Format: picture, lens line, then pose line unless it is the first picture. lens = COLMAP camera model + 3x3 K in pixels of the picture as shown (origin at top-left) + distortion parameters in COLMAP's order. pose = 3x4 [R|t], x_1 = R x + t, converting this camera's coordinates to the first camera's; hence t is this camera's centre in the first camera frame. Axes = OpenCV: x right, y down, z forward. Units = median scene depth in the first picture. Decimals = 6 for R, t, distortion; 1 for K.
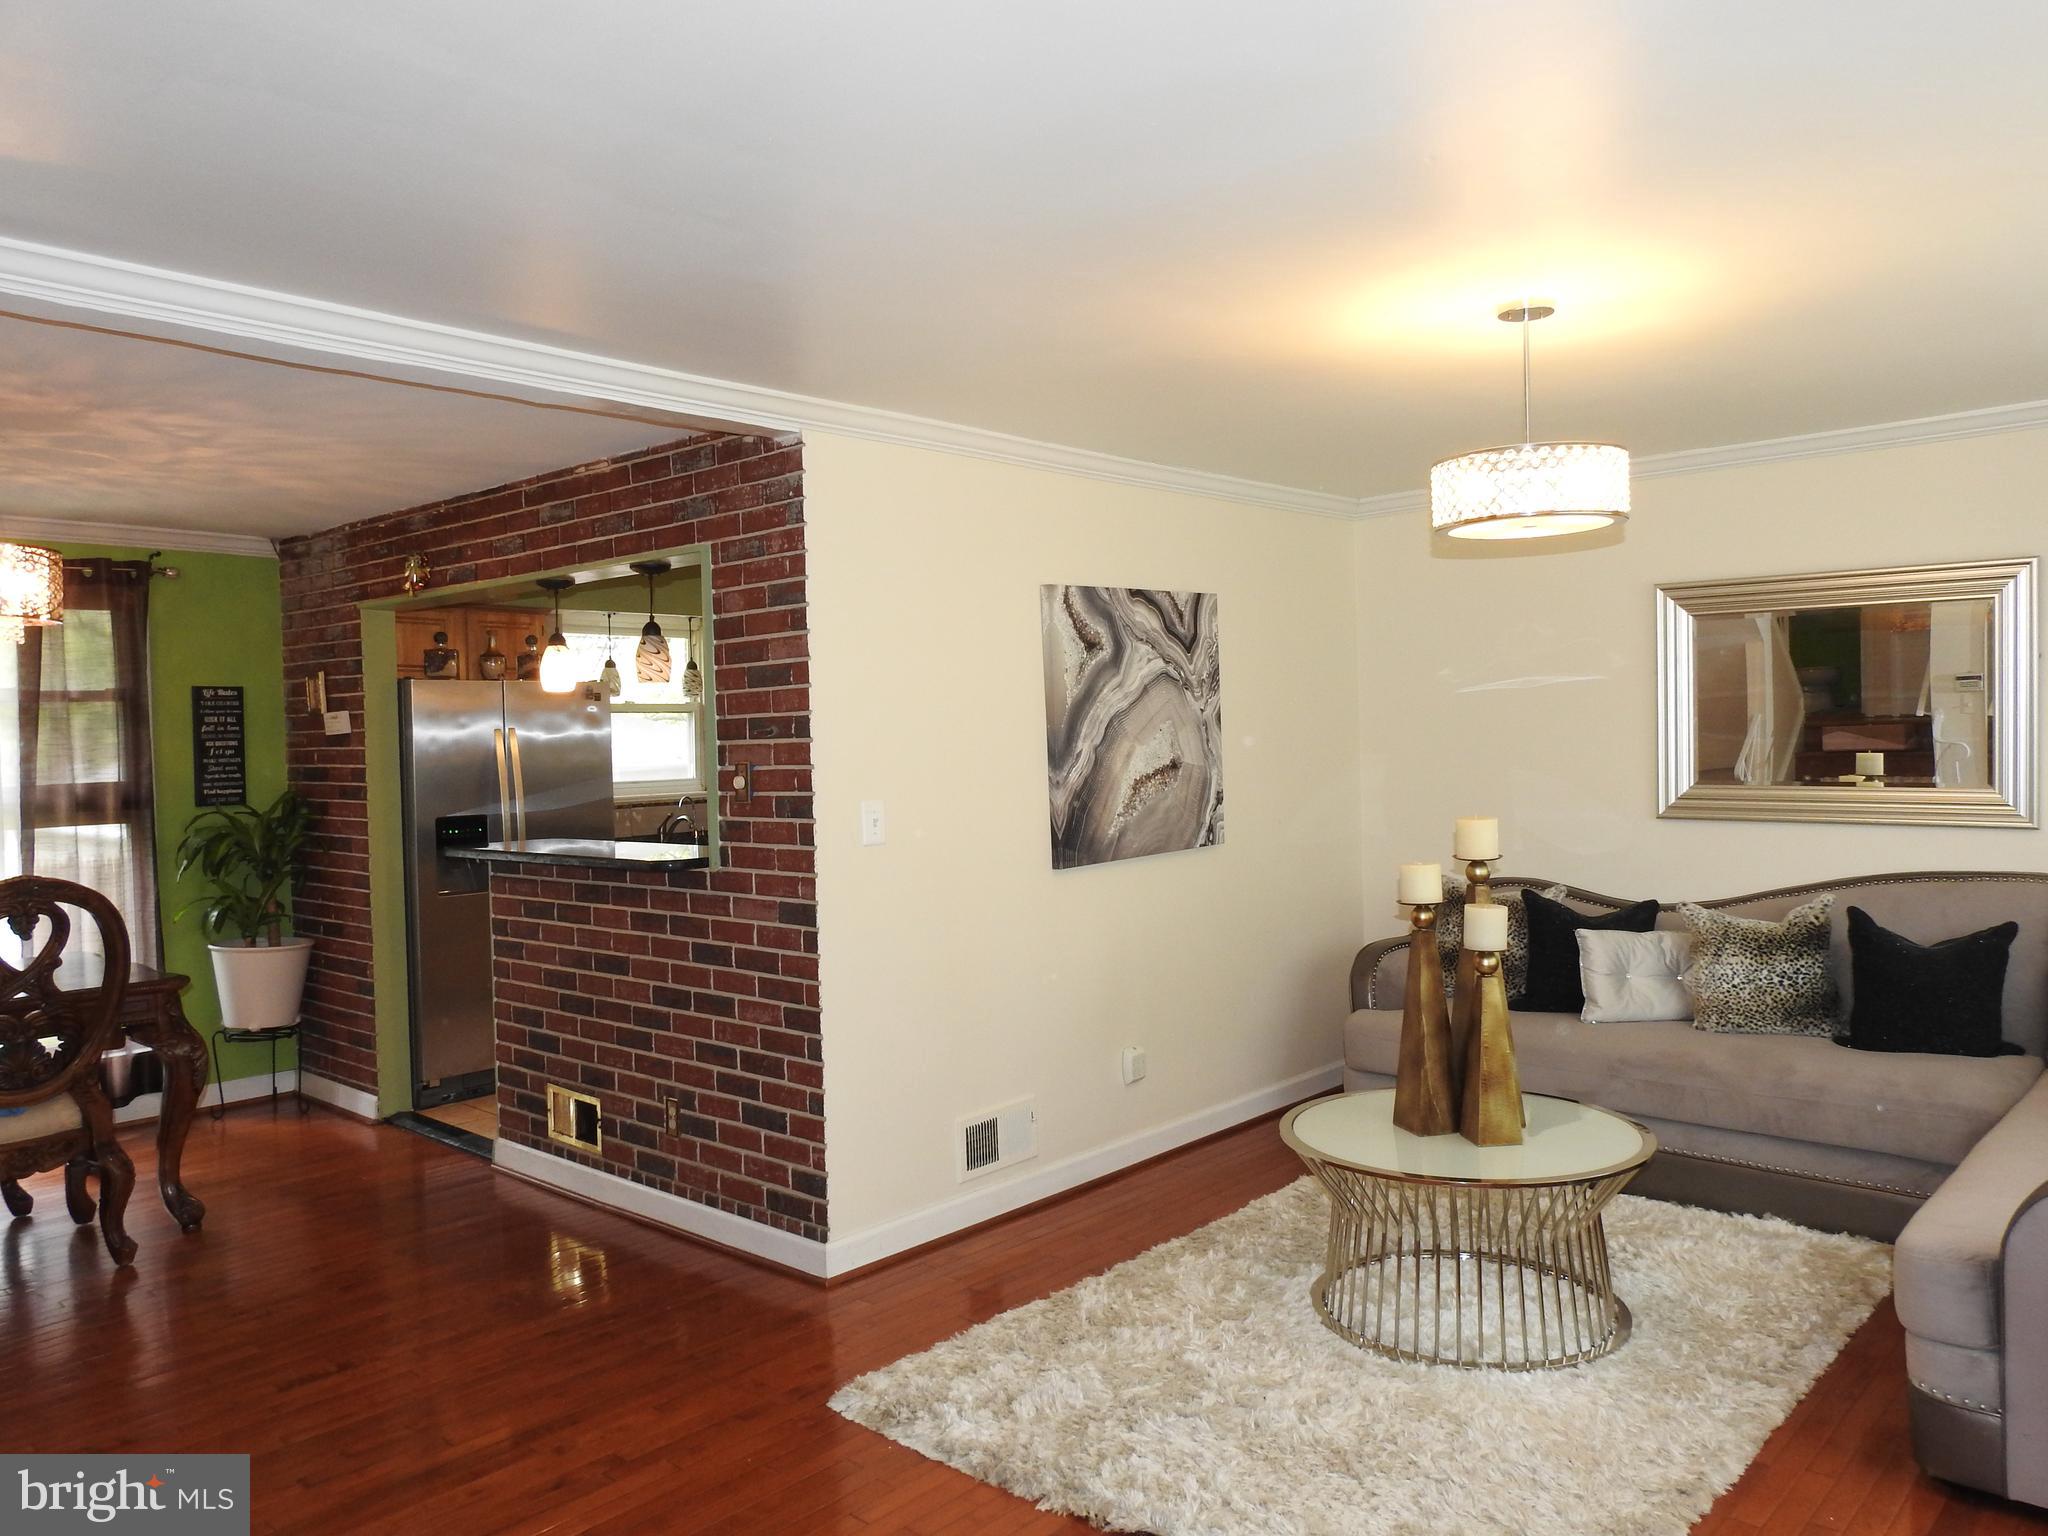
lens RADIAL K [[1468.2, 0, 1015.0], [0, 1468.2, 772.9], [0, 0, 1]] dist [0.000443, -0.001949]
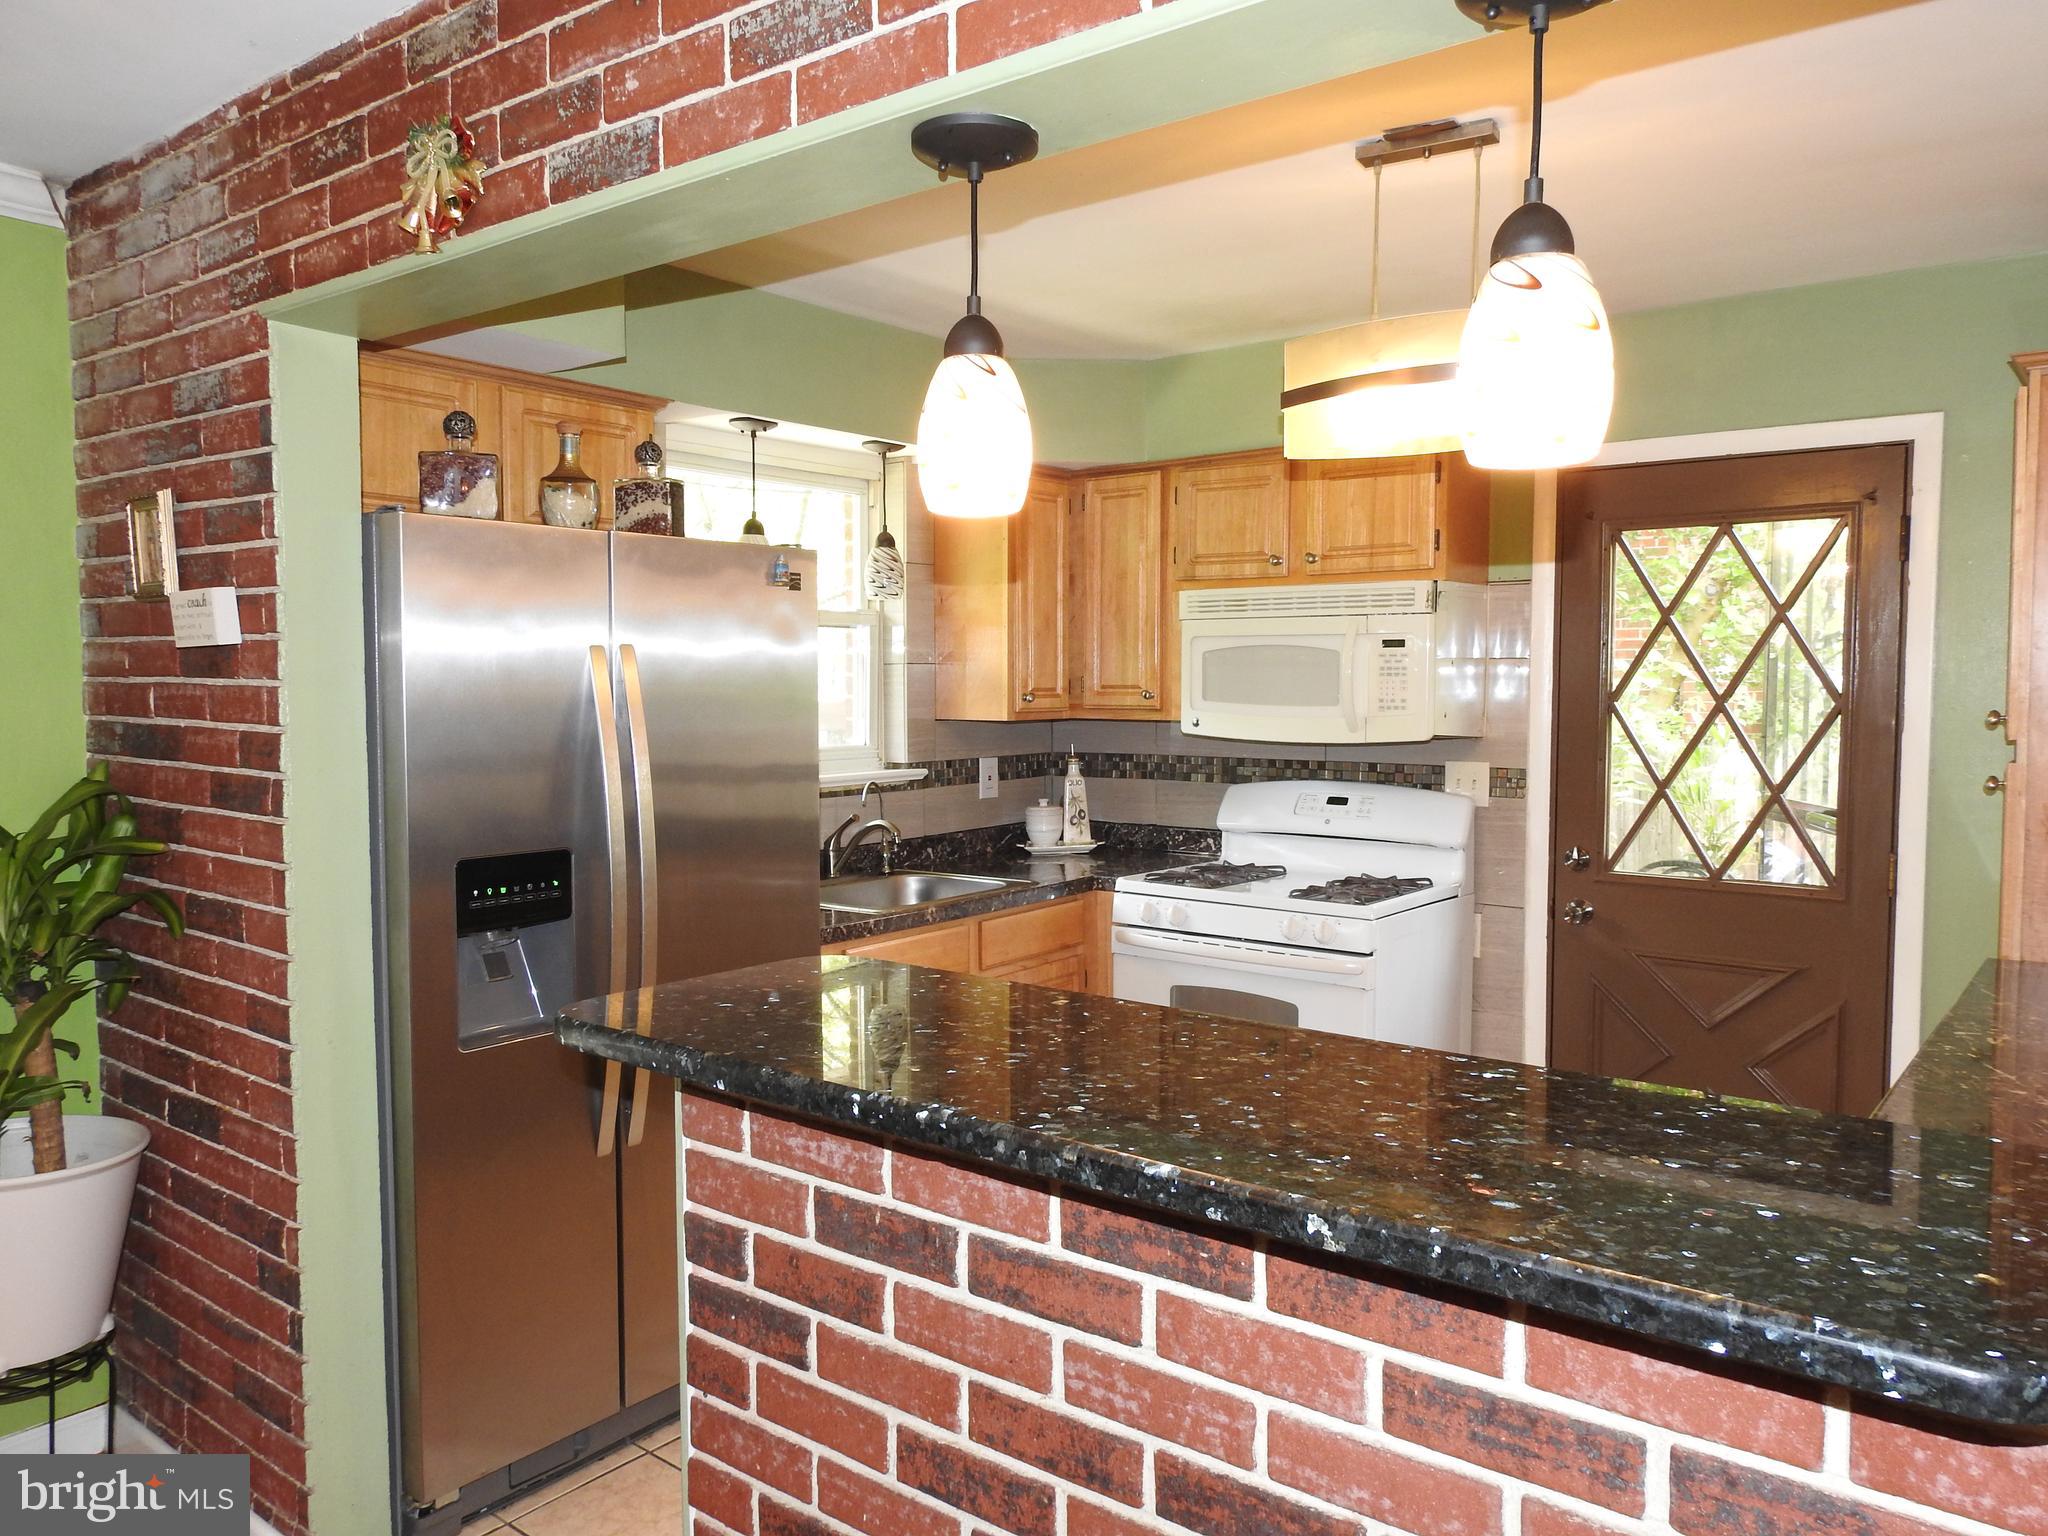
lens RADIAL K [[1477.5, 0, 1017.4], [0, 1477.5, 770.8], [0, 0, 1]] dist [-0.003817, -0.001409]
pose [[0.997484, 0.020382, 0.067898, -0.328371], [-0.022935, 0.999050, 0.037046, -0.015221], [-0.067078, -0.038510, 0.997004, 0.715801]]
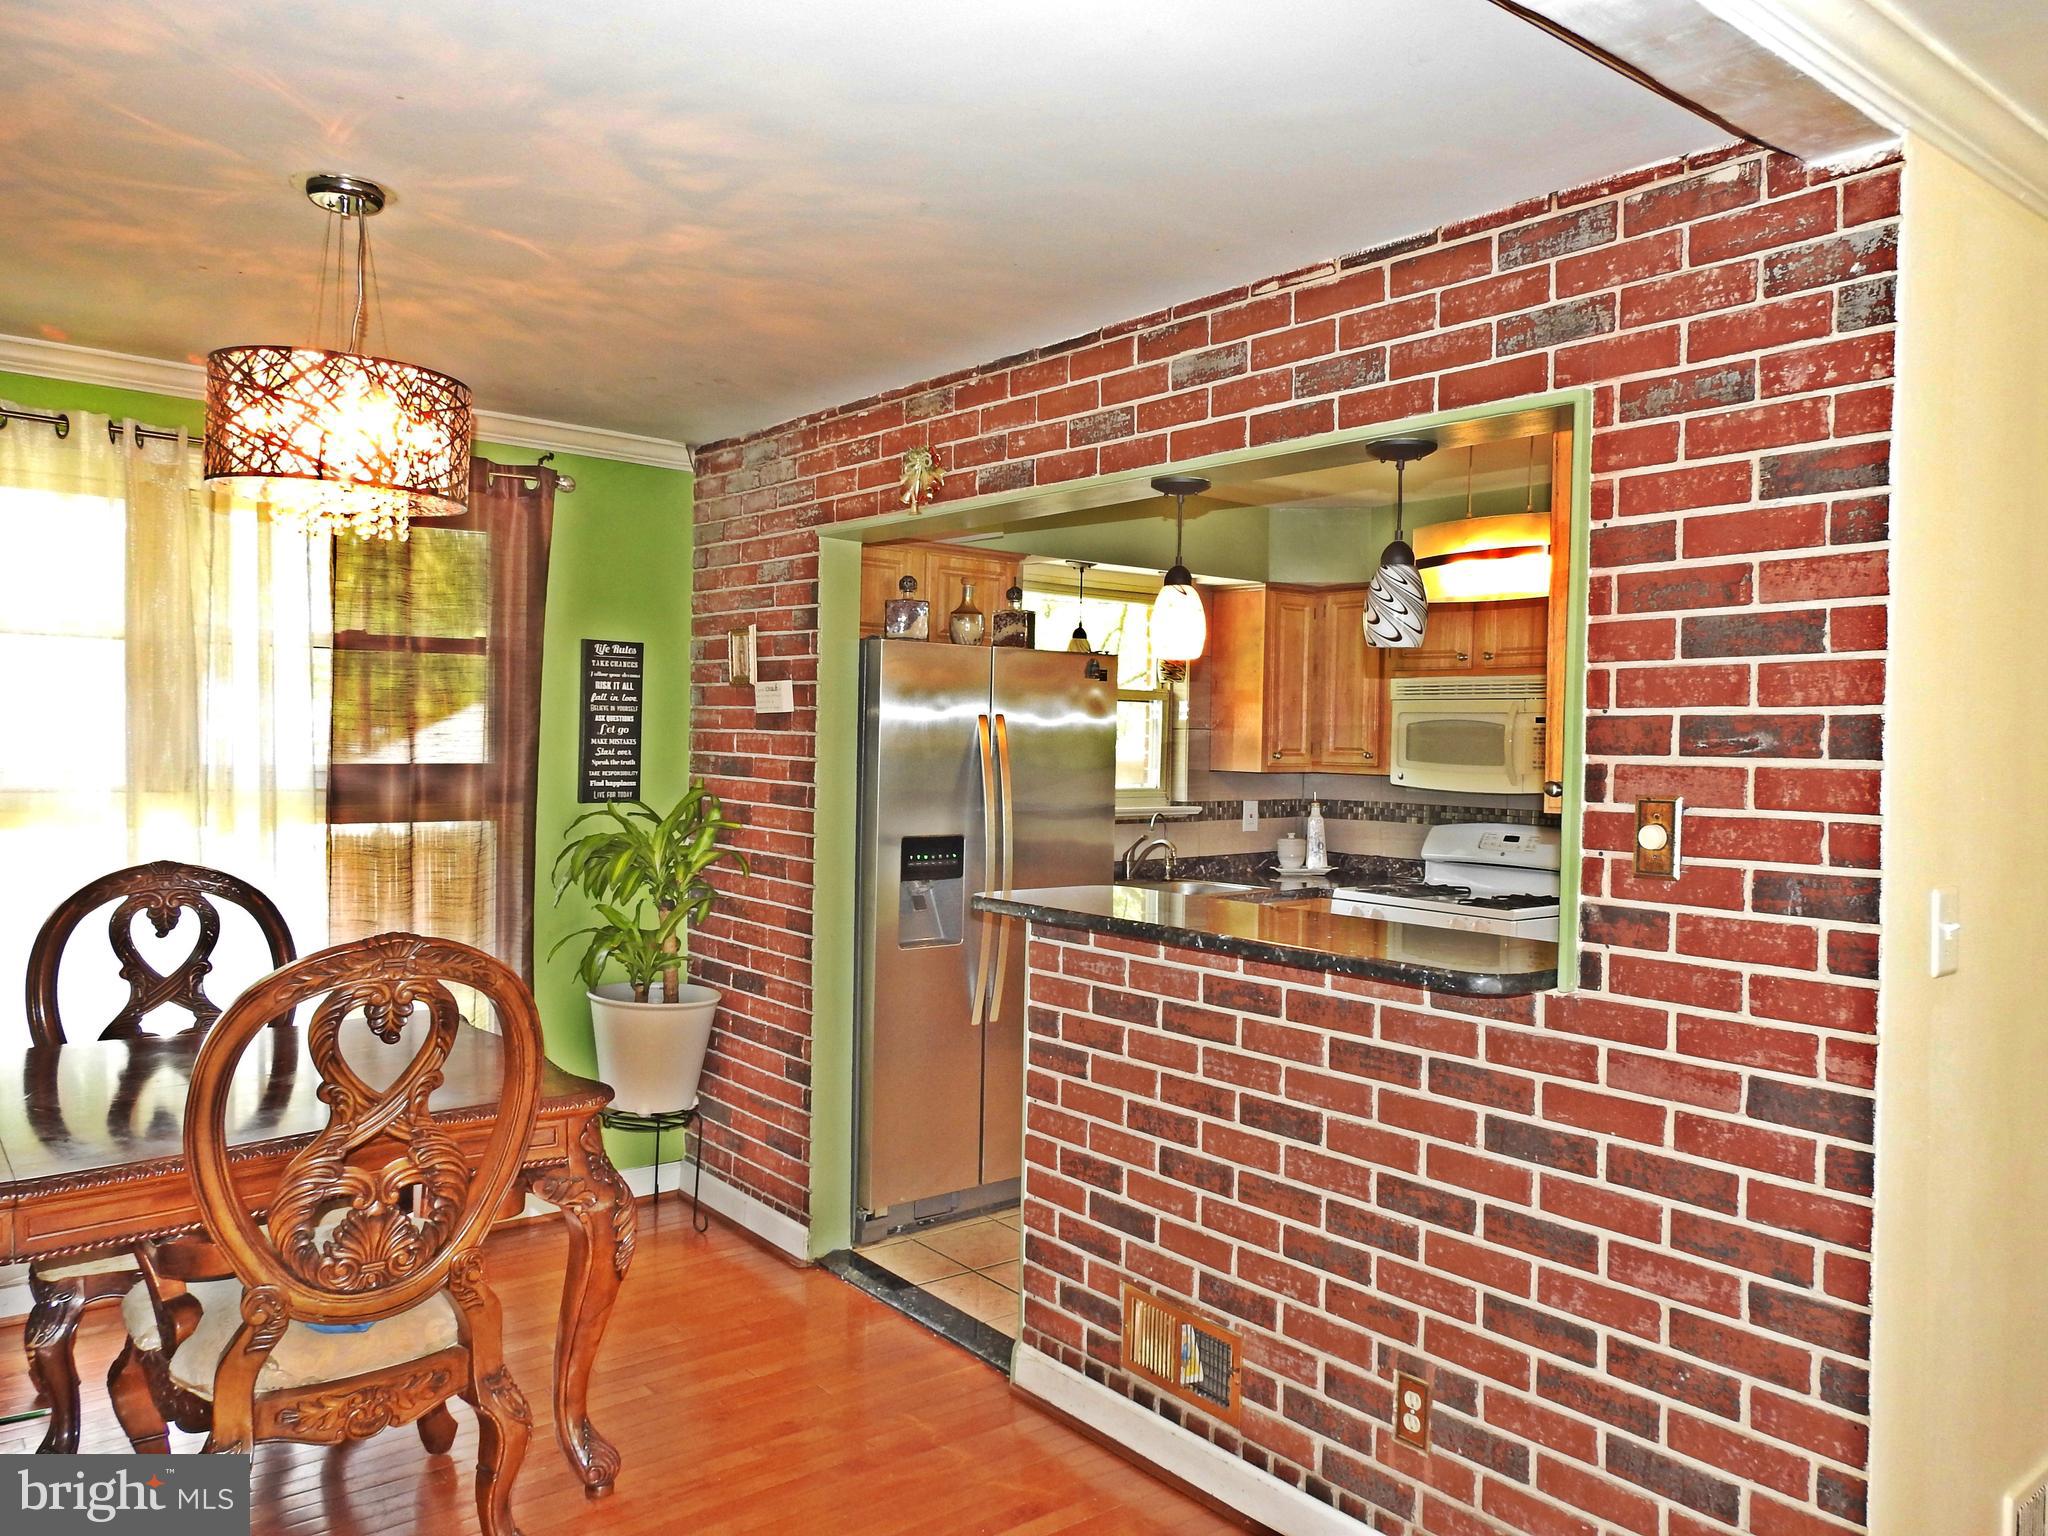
lens RADIAL K [[1468.2, 0, 1015.0], [0, 1468.2, 772.9], [0, 0, 1]] dist [0.000443, -0.001949]
pose [[0.986751, 0.047606, -0.155101, -0.285583], [-0.047561, 0.998860, 0.004001, -0.006683], [0.155115, 0.003429, 0.987891, 0.382309]]
